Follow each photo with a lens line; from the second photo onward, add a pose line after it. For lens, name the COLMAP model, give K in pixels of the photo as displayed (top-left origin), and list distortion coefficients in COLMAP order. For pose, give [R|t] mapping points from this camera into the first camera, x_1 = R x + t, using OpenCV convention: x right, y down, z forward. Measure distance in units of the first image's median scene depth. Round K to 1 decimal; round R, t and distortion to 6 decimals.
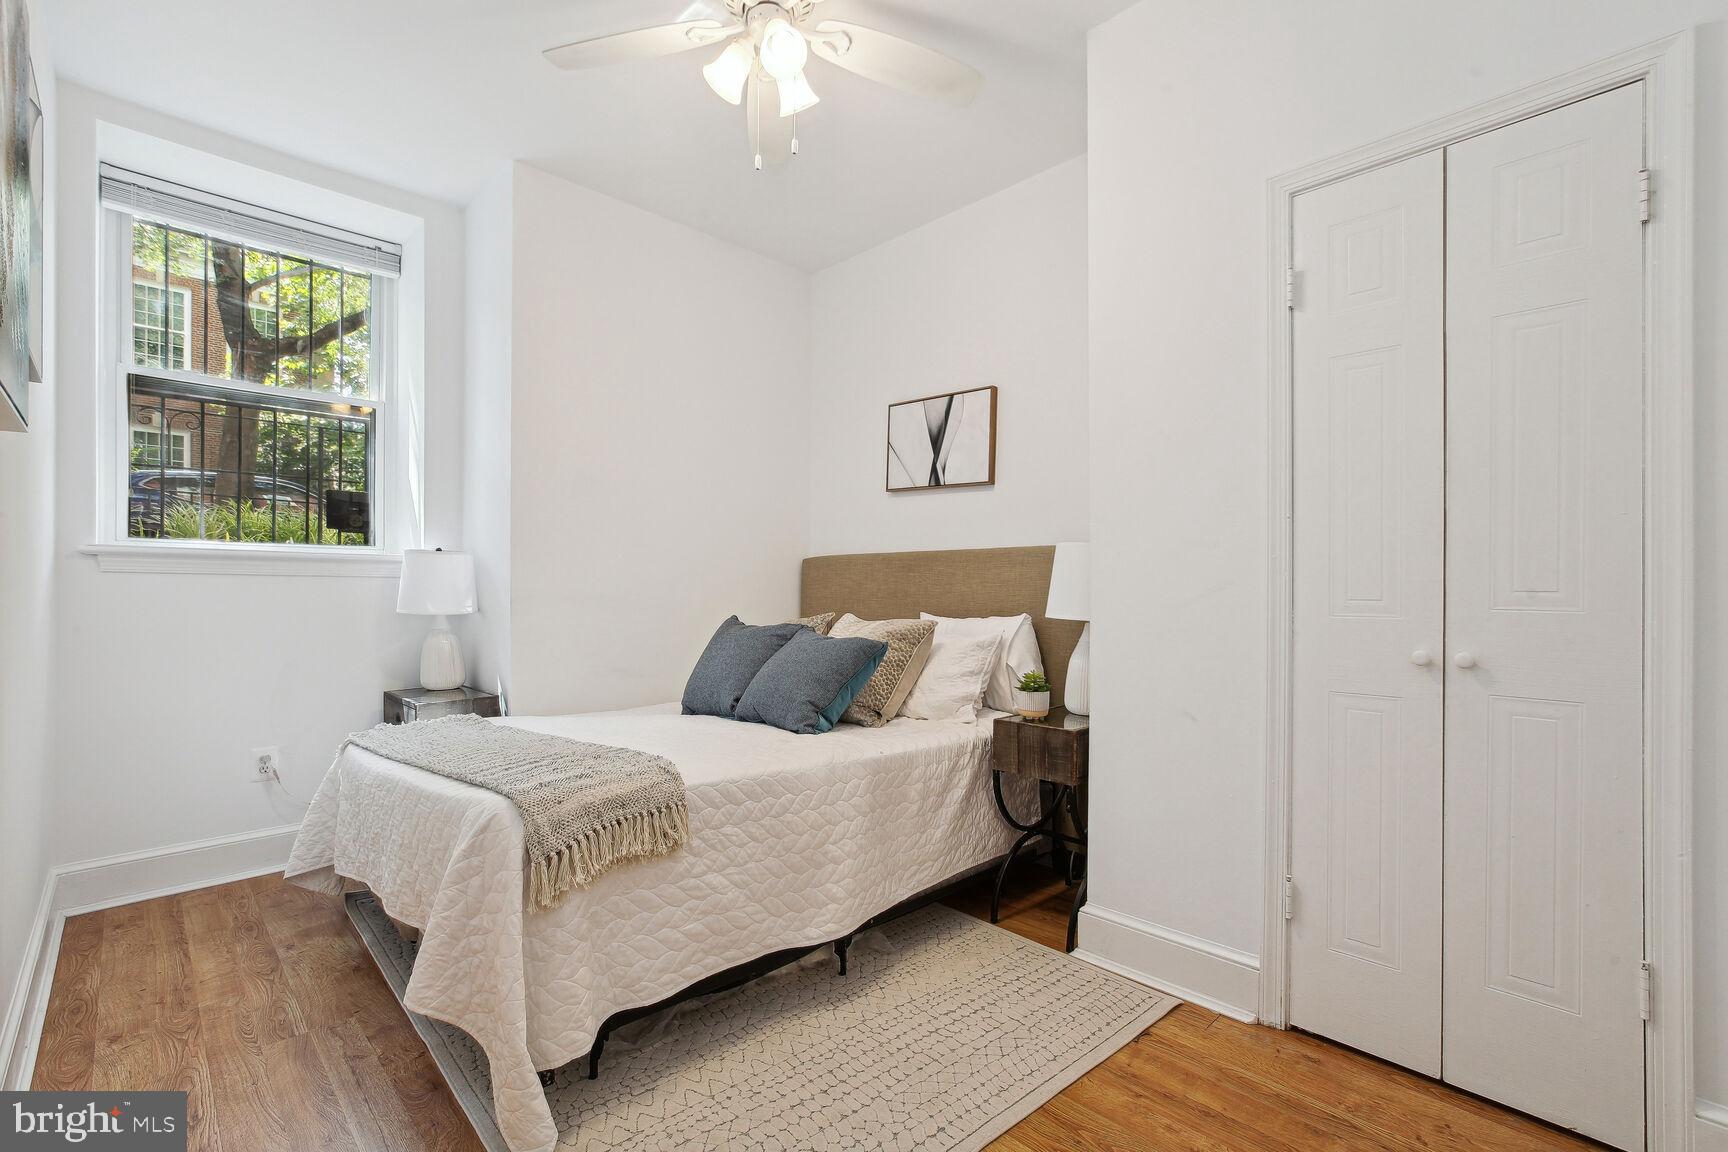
lens RADIAL K [[791.3, 0, 854.1], [0, 791.3, 584.4], [0, 0, 1]] dist [-0.037926, 0.027349]
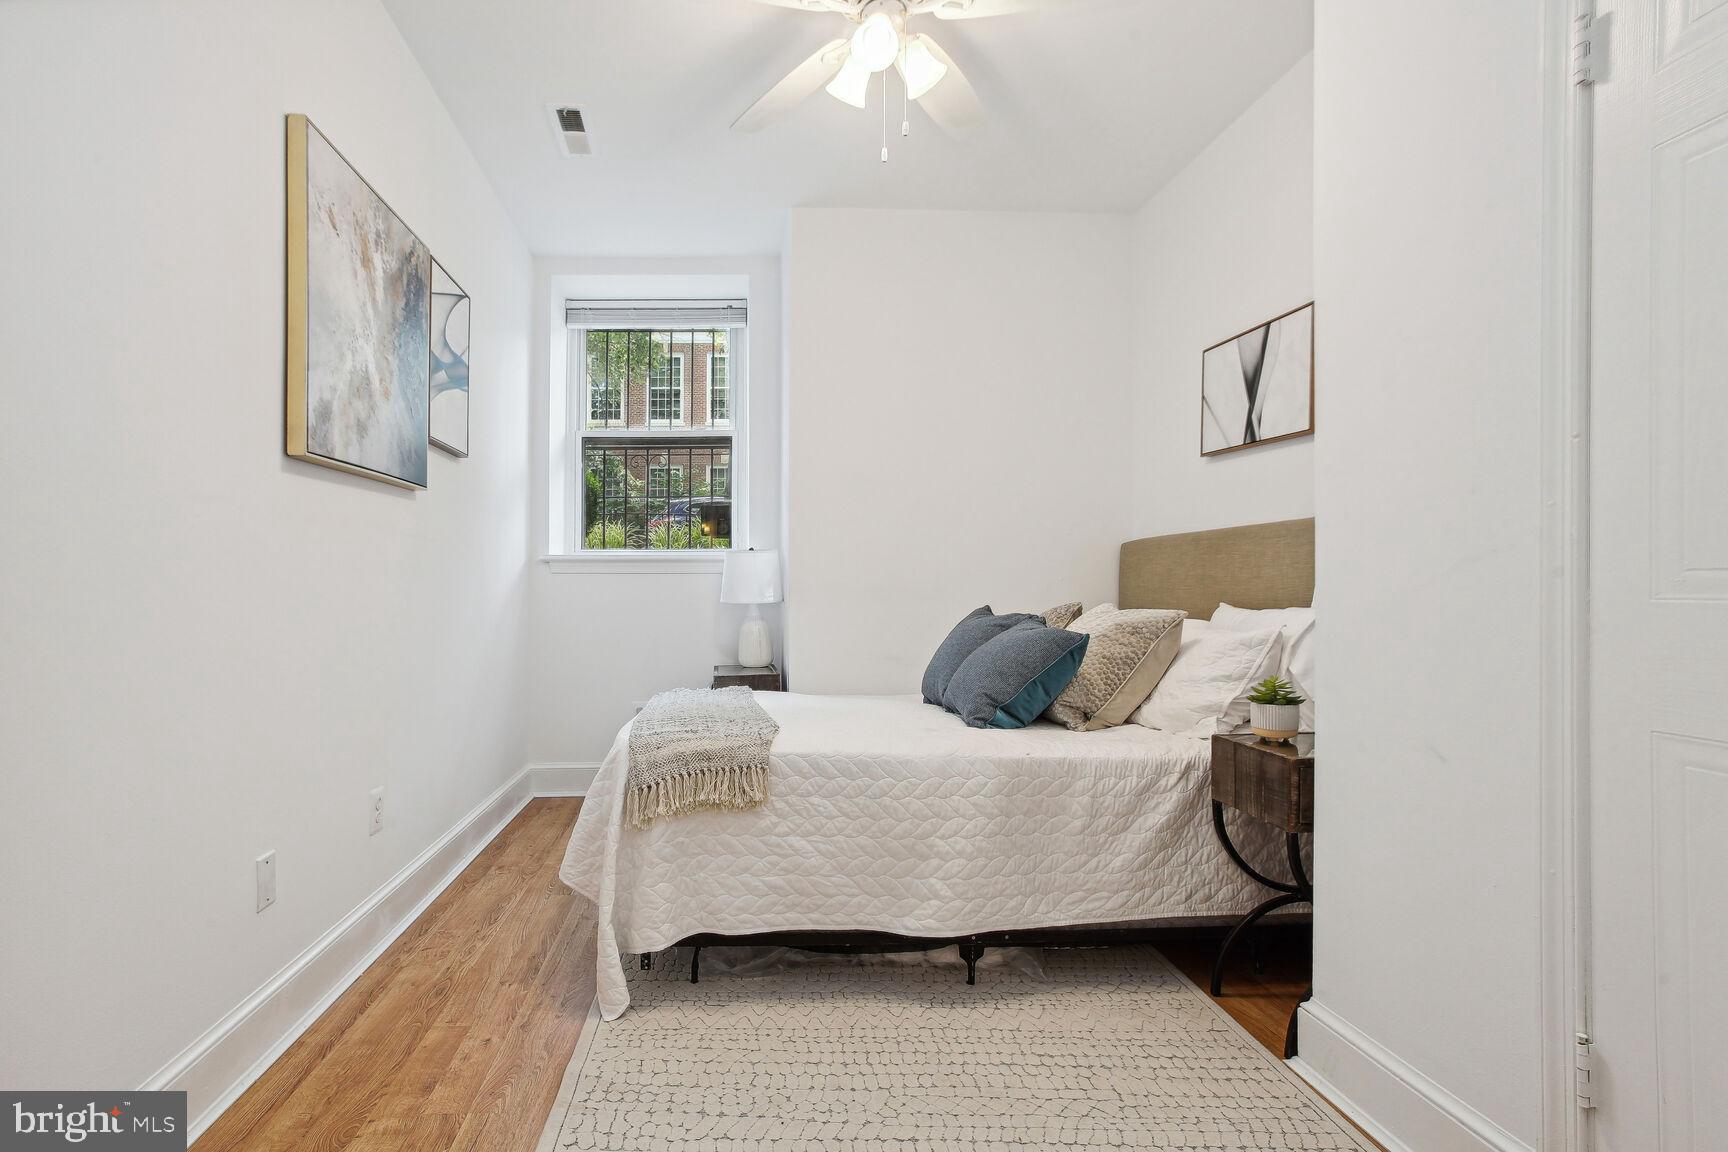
lens RADIAL K [[892.0, 0, 864.0], [0, 892.0, 576.0], [0, 0, 1]] dist [-0.031840, 0.031887]
pose [[0.743946, -0.020706, -0.667919, 0.548950], [0.015273, 0.999786, -0.013983, 0.019995], [0.668065, 0.000202, 0.744103, 0.112903]]
